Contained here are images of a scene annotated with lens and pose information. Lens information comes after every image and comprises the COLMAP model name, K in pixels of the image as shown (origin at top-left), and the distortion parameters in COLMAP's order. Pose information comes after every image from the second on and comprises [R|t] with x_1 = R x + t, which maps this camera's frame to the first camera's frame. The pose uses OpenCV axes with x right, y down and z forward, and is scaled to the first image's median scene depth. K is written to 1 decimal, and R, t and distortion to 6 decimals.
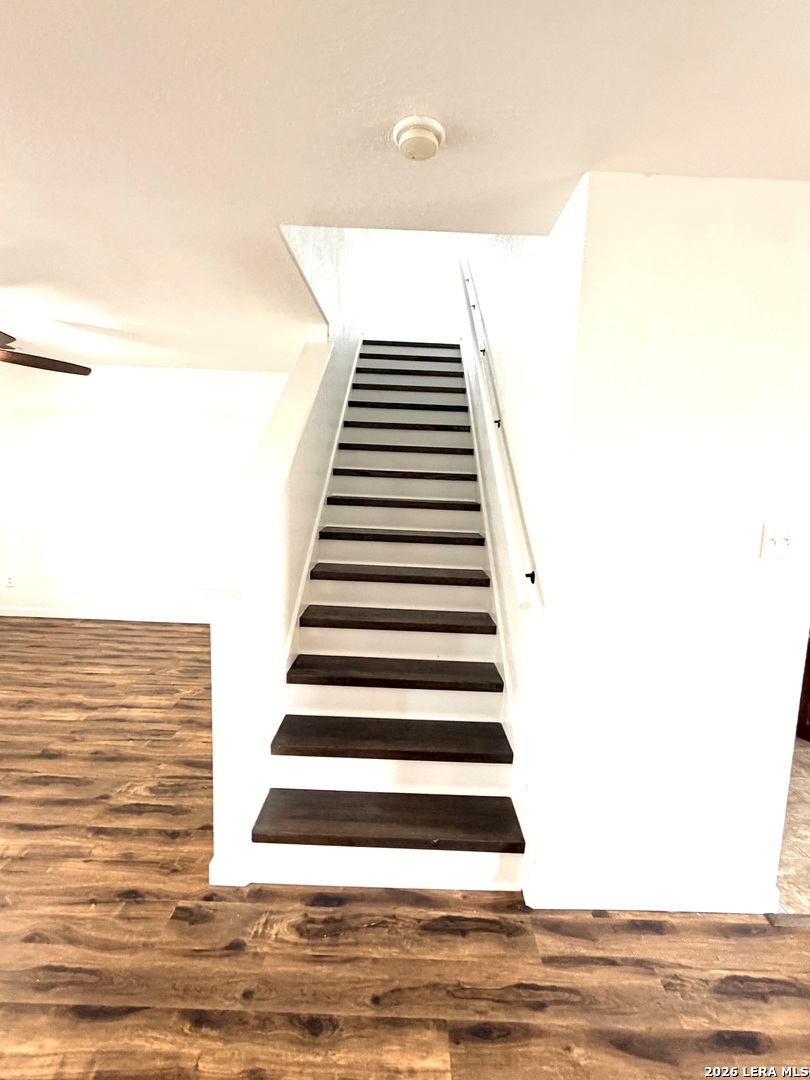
lens RADIAL K [[529.4, 0, 416.1], [0, 529.4, 542.7], [0, 0, 1]] dist [0.003188, 0.001064]
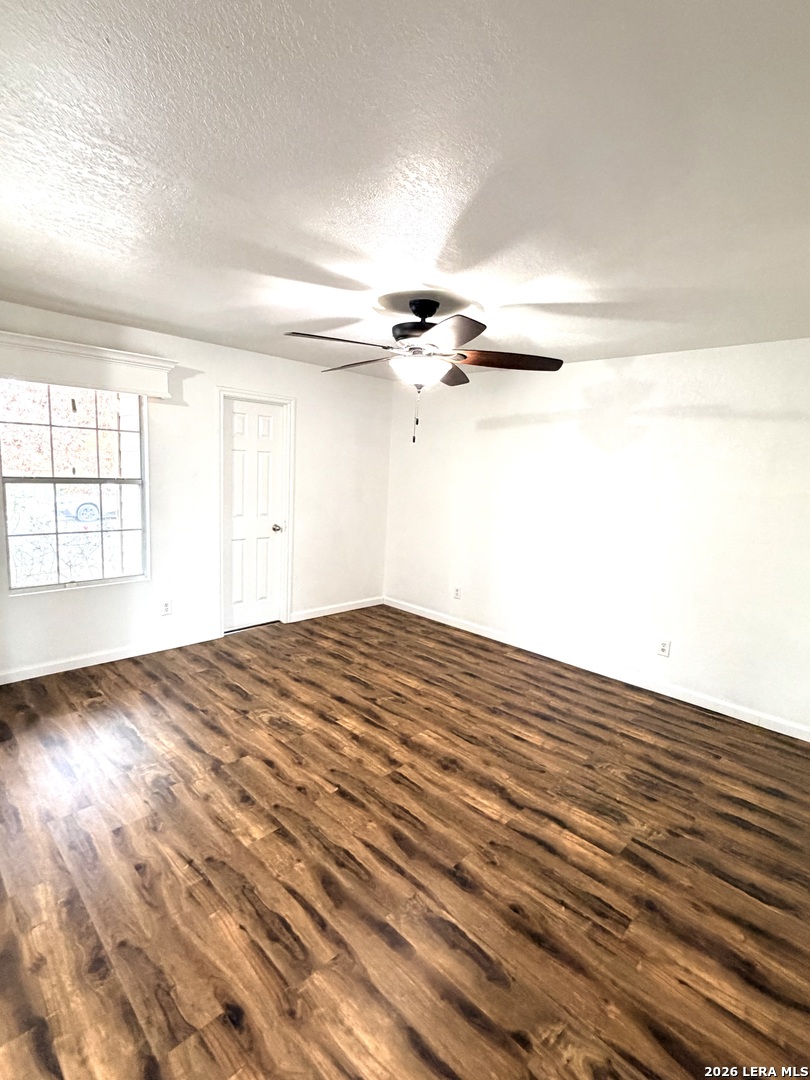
lens RADIAL K [[529.4, 0, 402.5], [0, 529.4, 537.7], [0, 0, 1]] dist [0.003188, 0.001064]
pose [[0.708719, 0.088422, -0.699927, -0.210380], [-0.100338, 0.994663, 0.024058, -0.065643], [0.698319, 0.053179, 0.713809, 0.296985]]
